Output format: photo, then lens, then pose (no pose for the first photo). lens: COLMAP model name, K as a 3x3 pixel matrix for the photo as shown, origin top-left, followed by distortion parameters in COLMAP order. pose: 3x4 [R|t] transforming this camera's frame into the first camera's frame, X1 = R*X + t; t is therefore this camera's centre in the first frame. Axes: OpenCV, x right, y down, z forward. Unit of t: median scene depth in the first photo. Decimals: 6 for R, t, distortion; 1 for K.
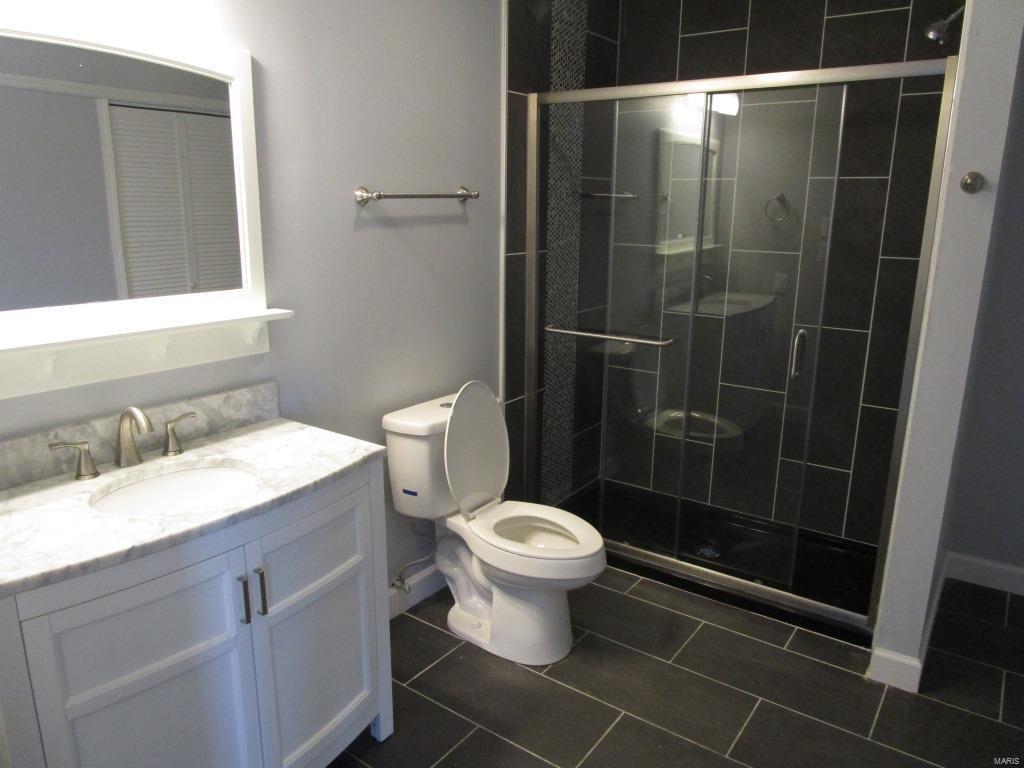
lens RADIAL K [[723.0, 0, 517.5], [0, 723.0, 381.9], [0, 0, 1]] dist [-0.002097, -0.001373]
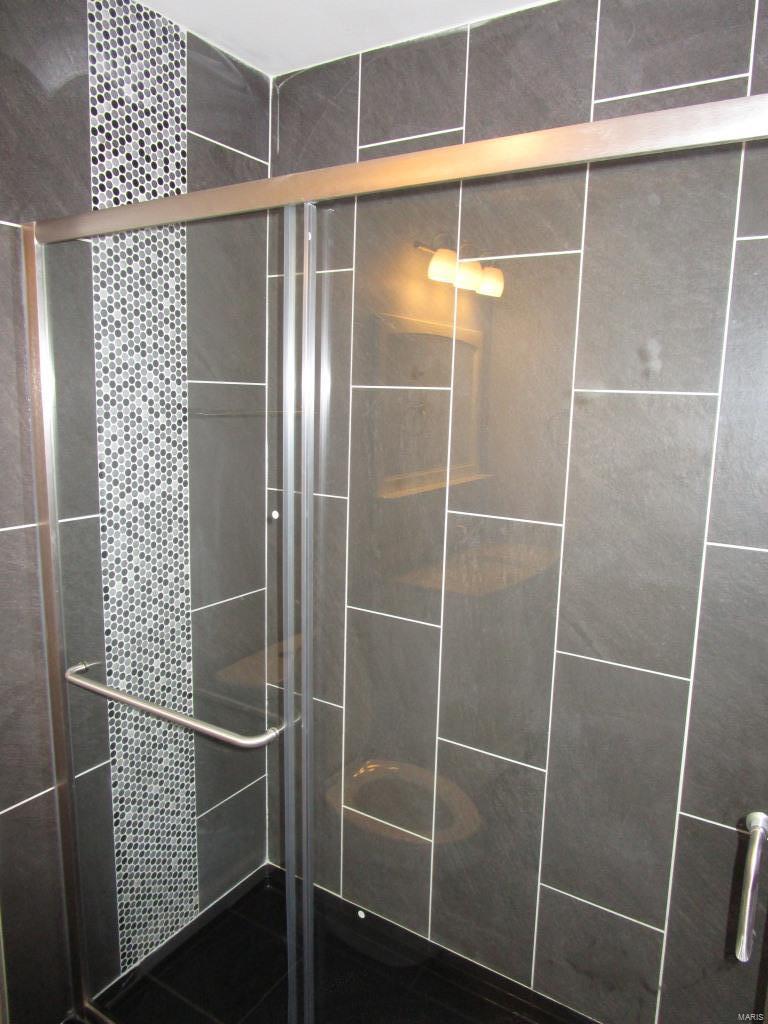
lens RADIAL K [[723.0, 0, 382.2], [0, 723.0, 514.6], [0, 0, 1]] dist [-0.002097, -0.001373]
pose [[0.999471, 0.006756, 0.031828, 0.234509], [-0.004050, 0.996430, -0.084325, -0.136565], [-0.032284, 0.084151, 0.995930, 0.454652]]
